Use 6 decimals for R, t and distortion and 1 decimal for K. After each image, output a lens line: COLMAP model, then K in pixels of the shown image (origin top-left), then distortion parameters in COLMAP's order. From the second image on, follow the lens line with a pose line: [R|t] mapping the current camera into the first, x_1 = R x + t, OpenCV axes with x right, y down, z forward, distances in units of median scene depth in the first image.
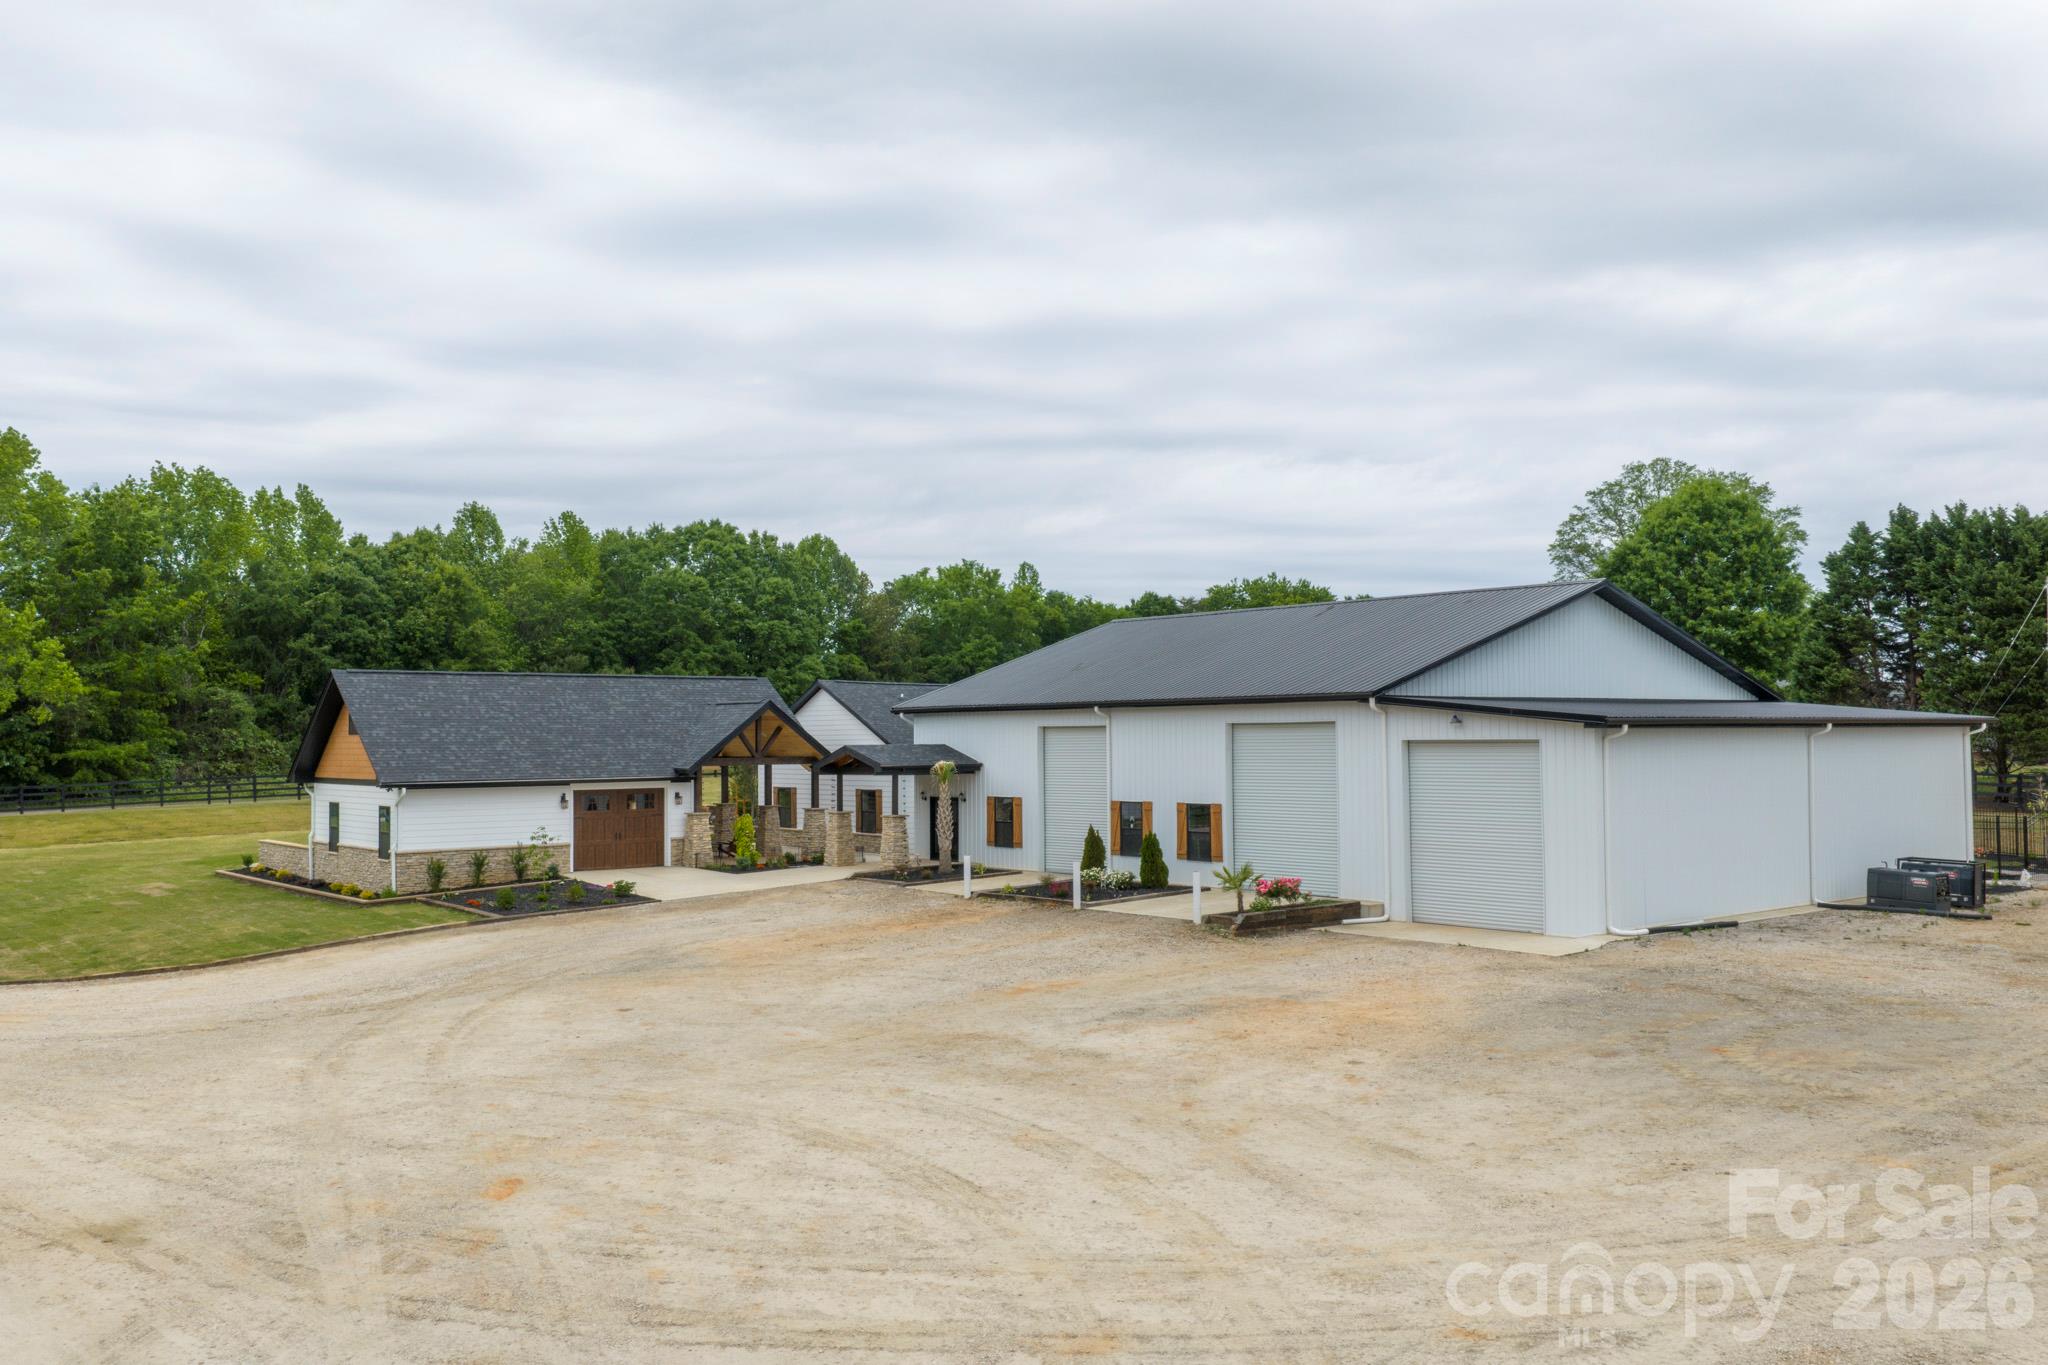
lens RADIAL K [[1695.2, 0, 1038.3], [0, 1695.2, 693.6], [0, 0, 1]] dist [0.009604, -0.018514]
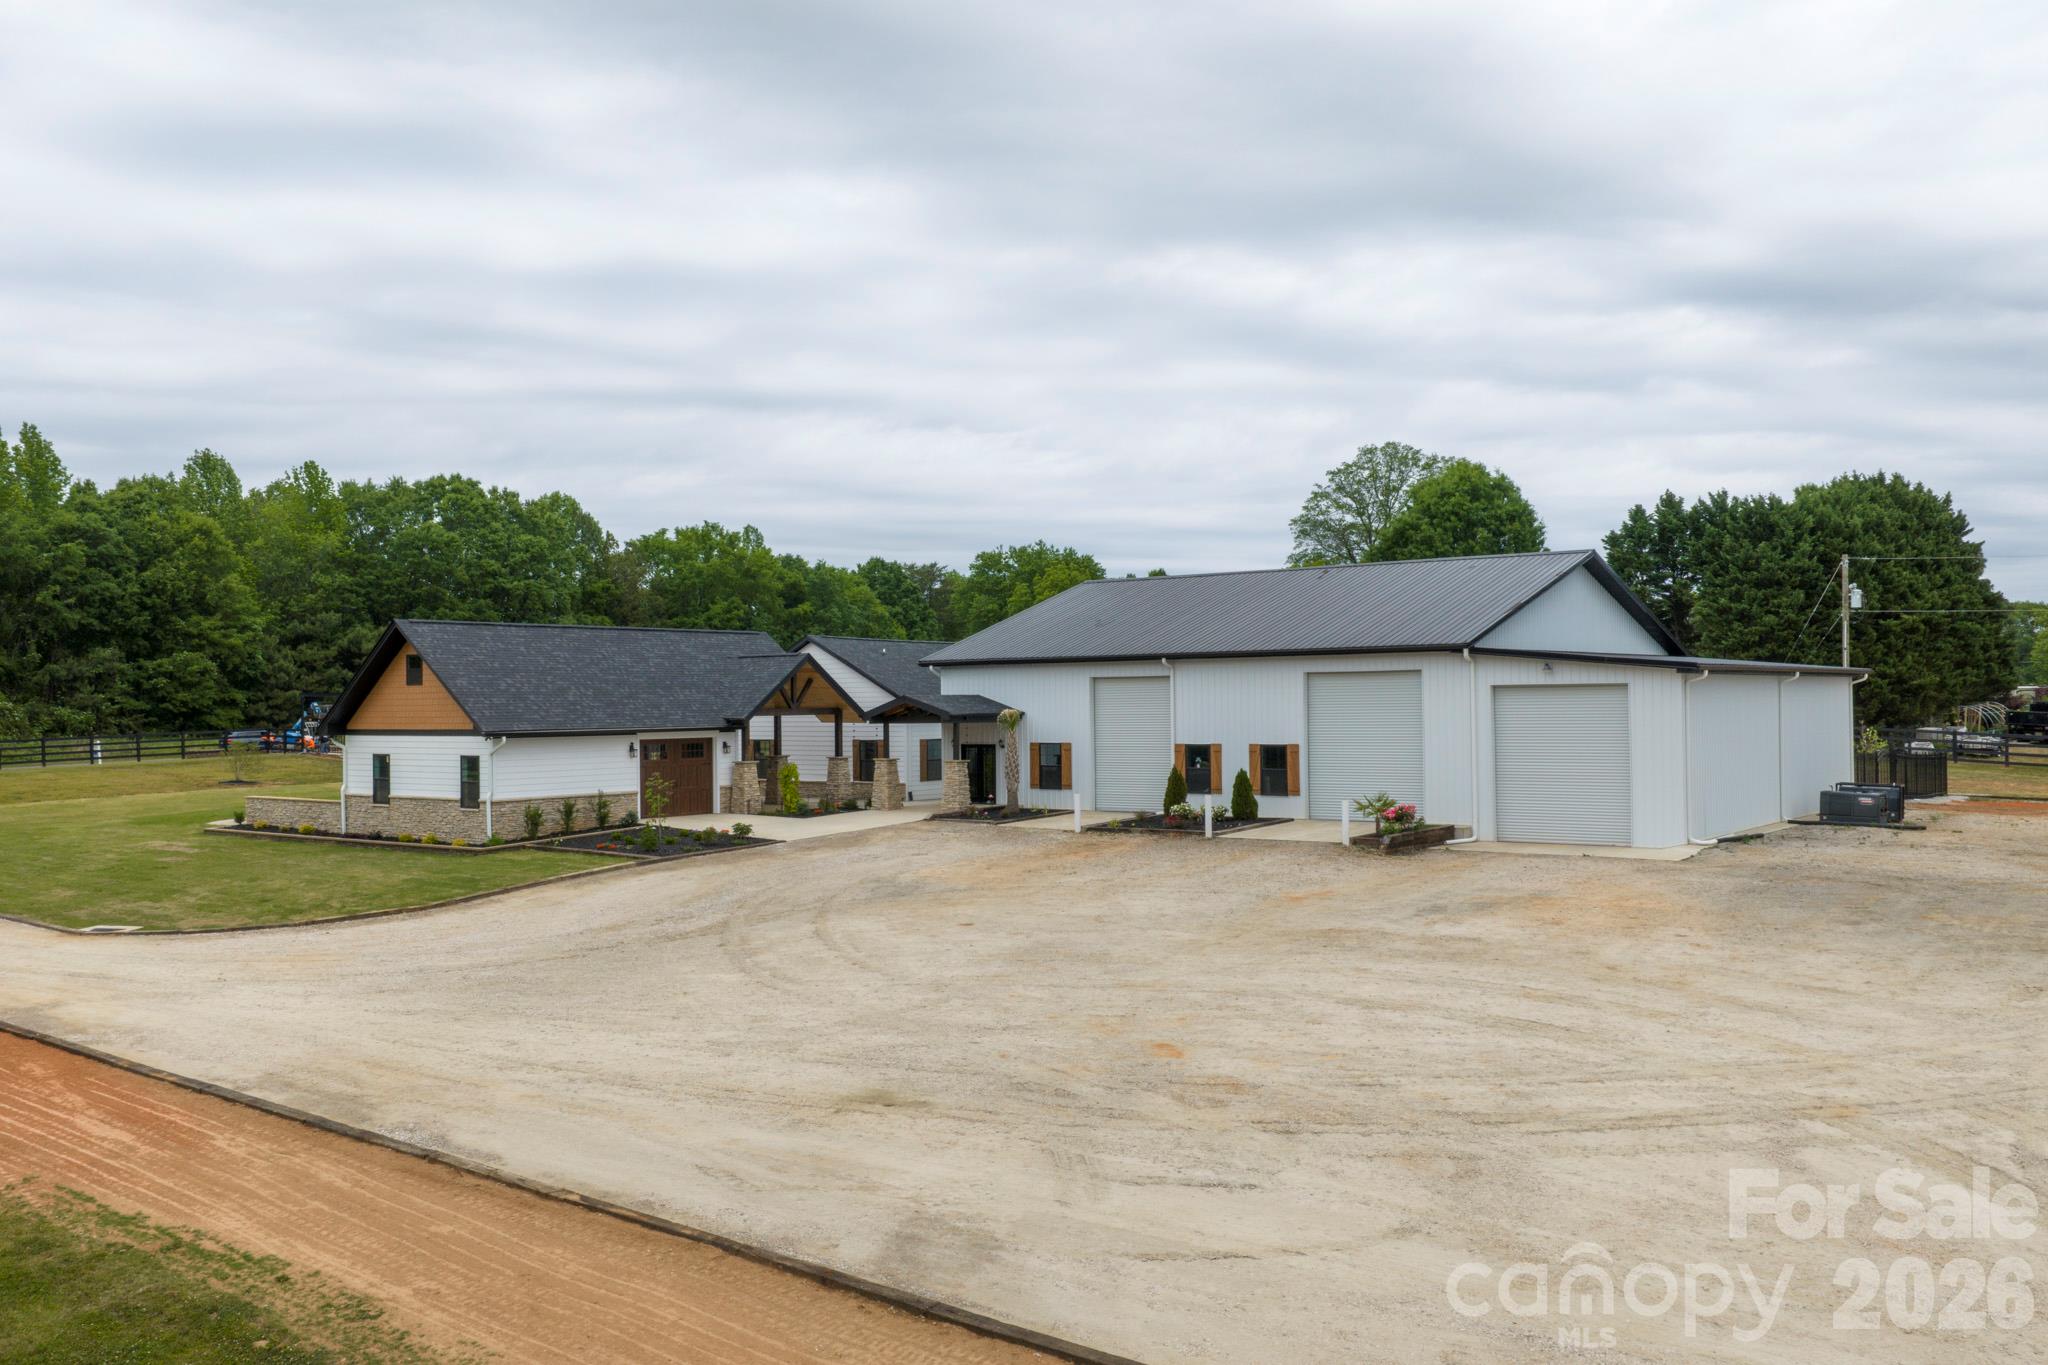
lens RADIAL K [[1695.2, 0, 1032.8], [0, 1695.2, 681.3], [0, 0, 1]] dist [0.009604, -0.018514]
pose [[0.975007, 0.000201, 0.222173, -0.252949], [-0.002894, 0.999926, 0.011799, 0.008579], [-0.222154, -0.012147, 0.974936, -0.045920]]
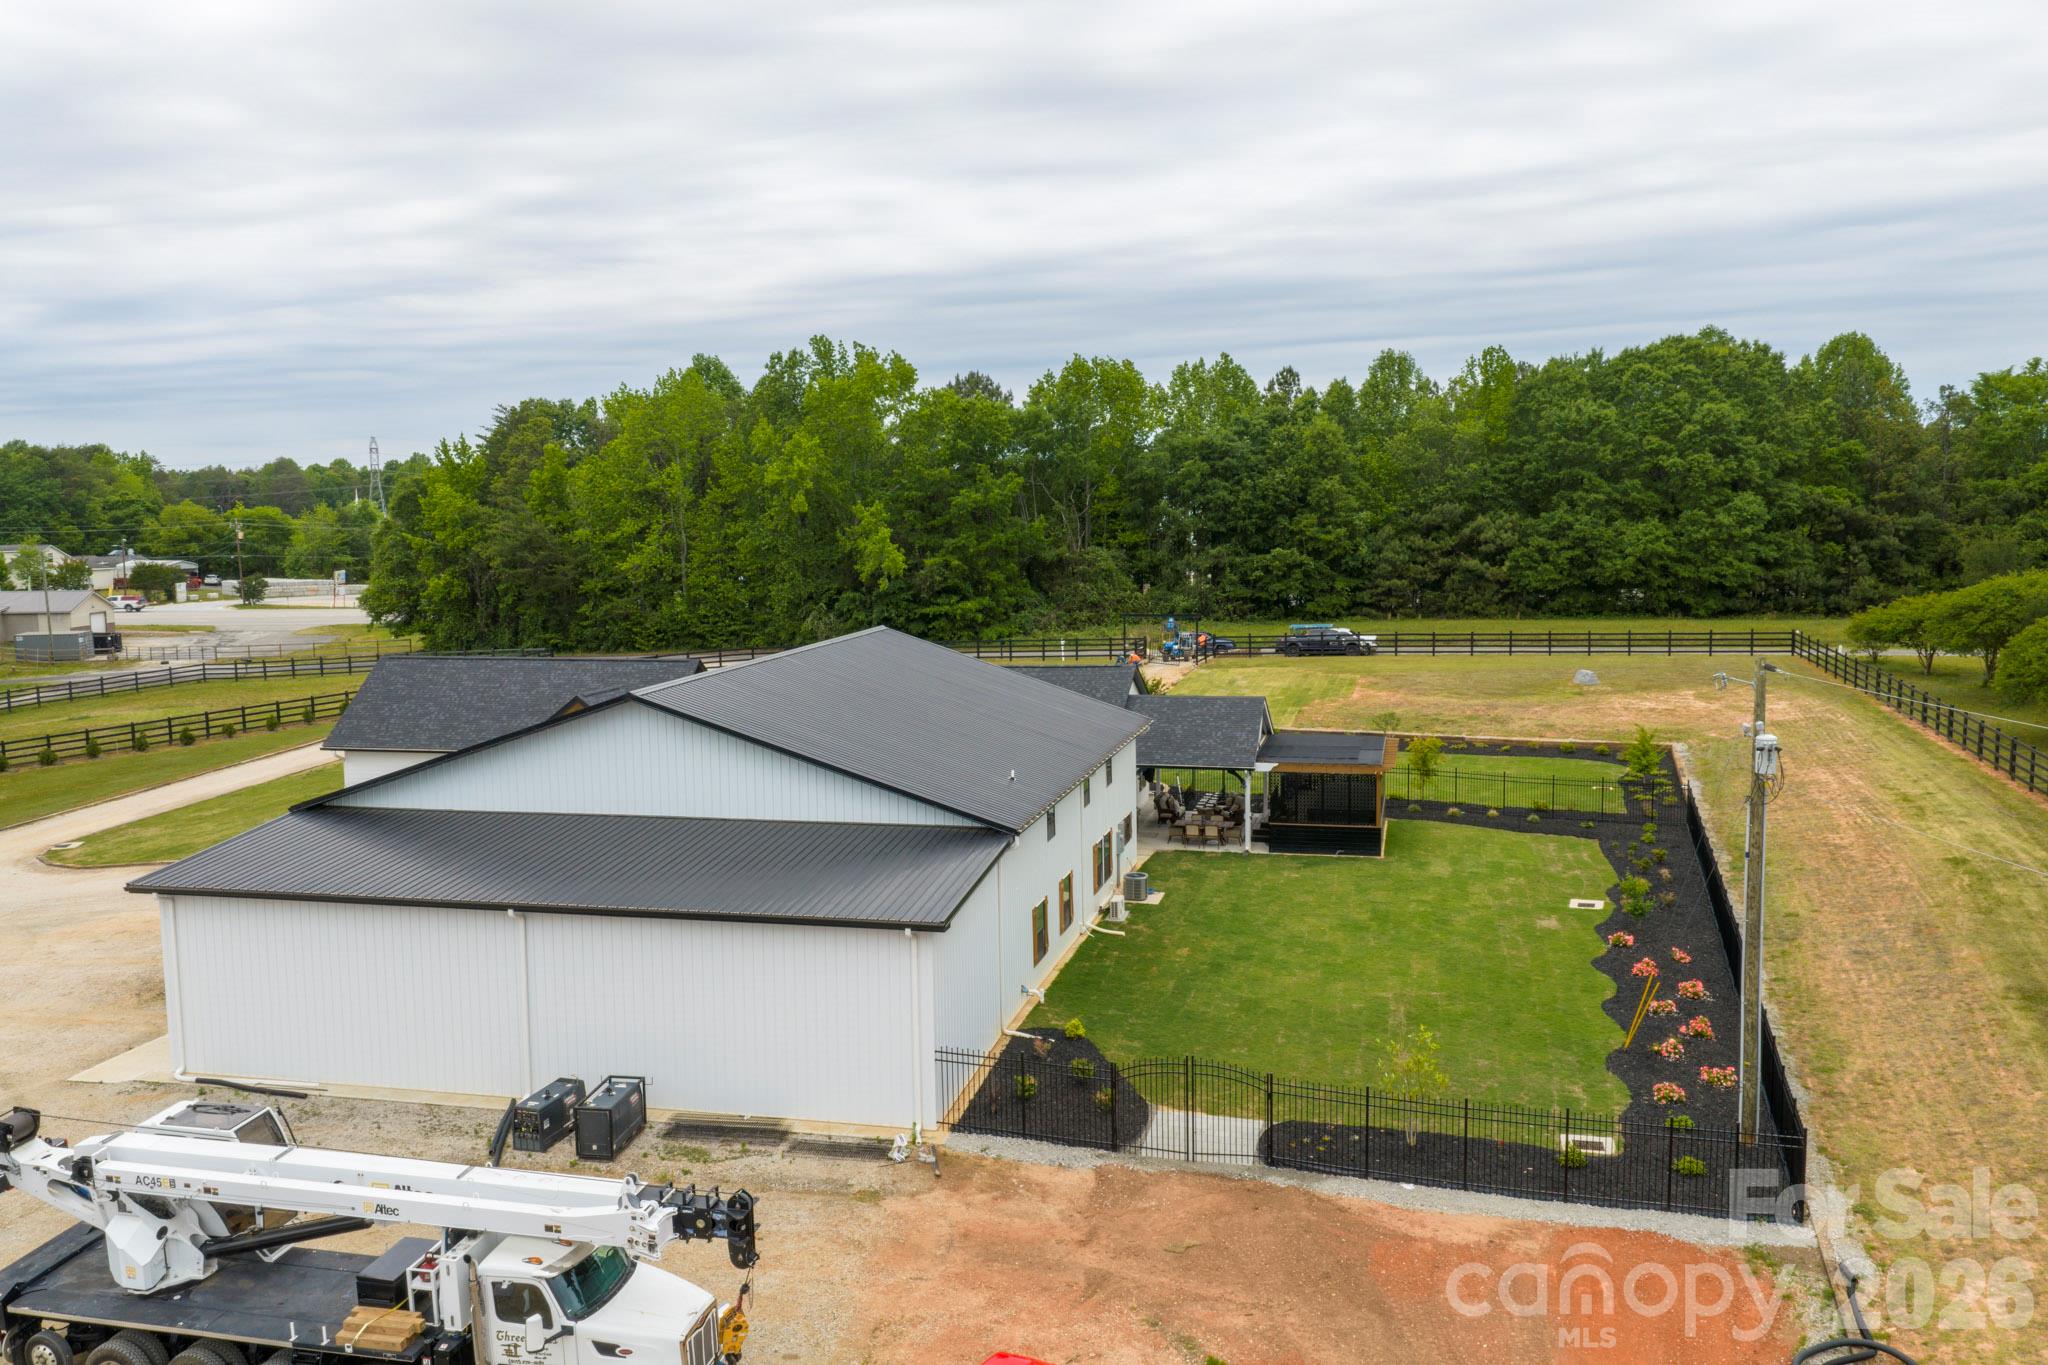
lens RADIAL K [[1695.2, 0, 1024.6], [0, 1695.2, 677.2], [0, 0, 1]] dist [0.009604, -0.018514]
pose [[0.593660, 0.090725, -0.799585, 1.010392], [0.031153, 0.990289, 0.135492, -0.167779], [0.804113, -0.105346, 0.585069, 0.523036]]
